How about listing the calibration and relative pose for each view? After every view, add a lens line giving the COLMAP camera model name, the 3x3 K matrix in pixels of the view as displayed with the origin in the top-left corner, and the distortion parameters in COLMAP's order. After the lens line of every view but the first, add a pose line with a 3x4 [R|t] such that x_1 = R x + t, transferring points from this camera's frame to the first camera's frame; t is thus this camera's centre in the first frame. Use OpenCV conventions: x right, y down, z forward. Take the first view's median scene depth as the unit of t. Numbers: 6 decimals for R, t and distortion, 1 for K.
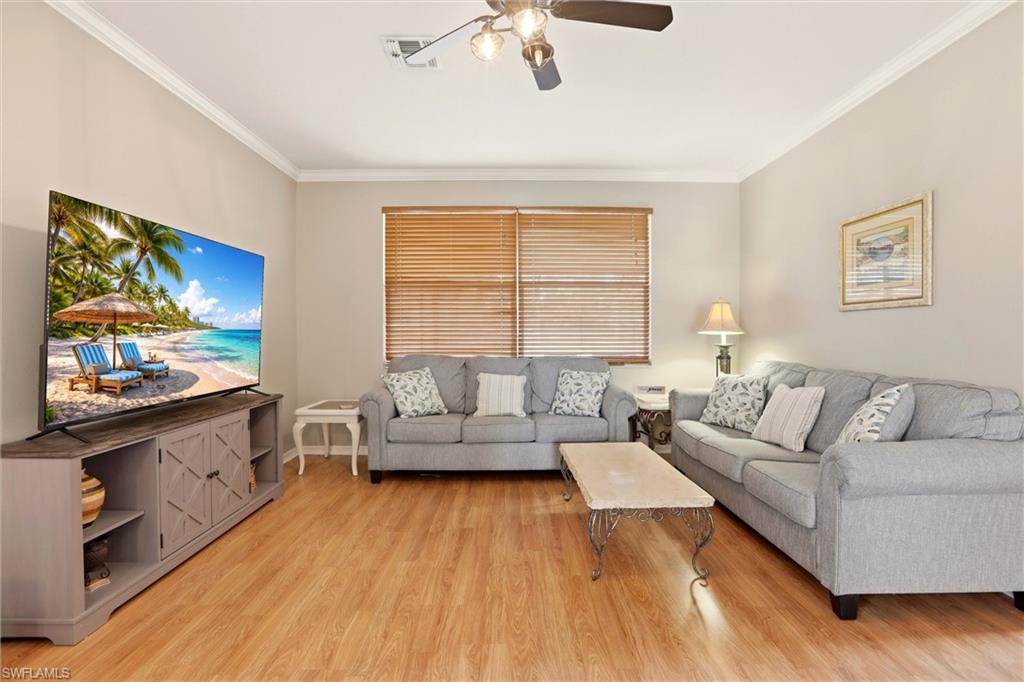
lens RADIAL K [[477.0, 0, 516.8], [0, 477.0, 348.4], [0, 0, 1]] dist [-0.048056, 0.015302]
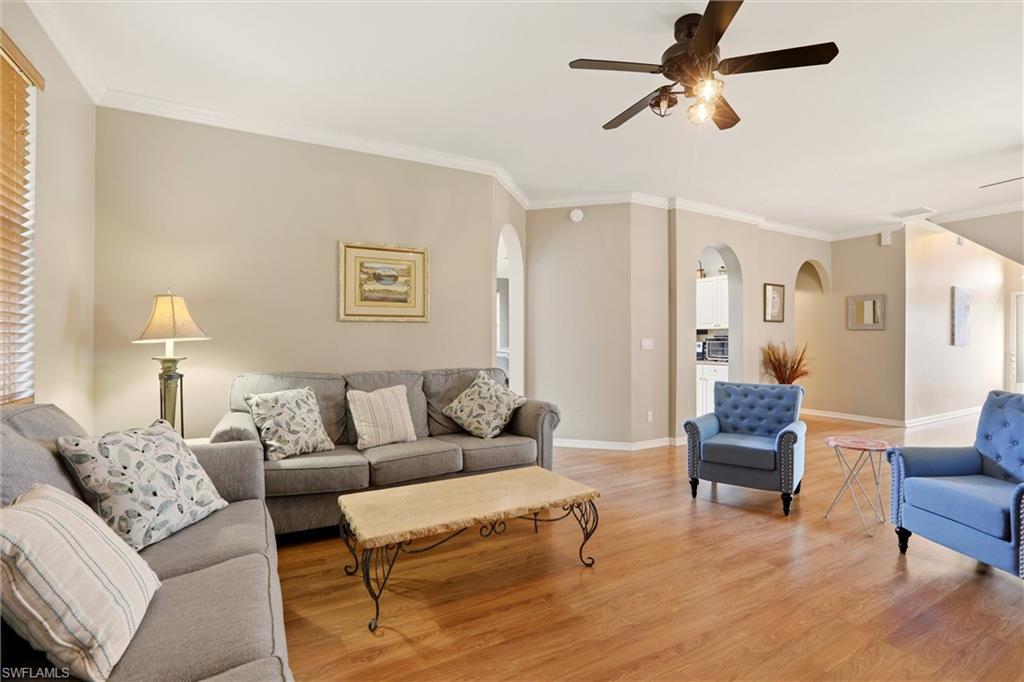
lens RADIAL K [[477.0, 0, 513.9], [0, 477.0, 342.3], [0, 0, 1]] dist [-0.048056, 0.015302]
pose [[-0.471865, -0.001076, 0.881670, -0.611786], [0.029607, 0.999416, 0.017066, -0.042569], [-0.881174, 0.034157, -0.471557, 1.418031]]
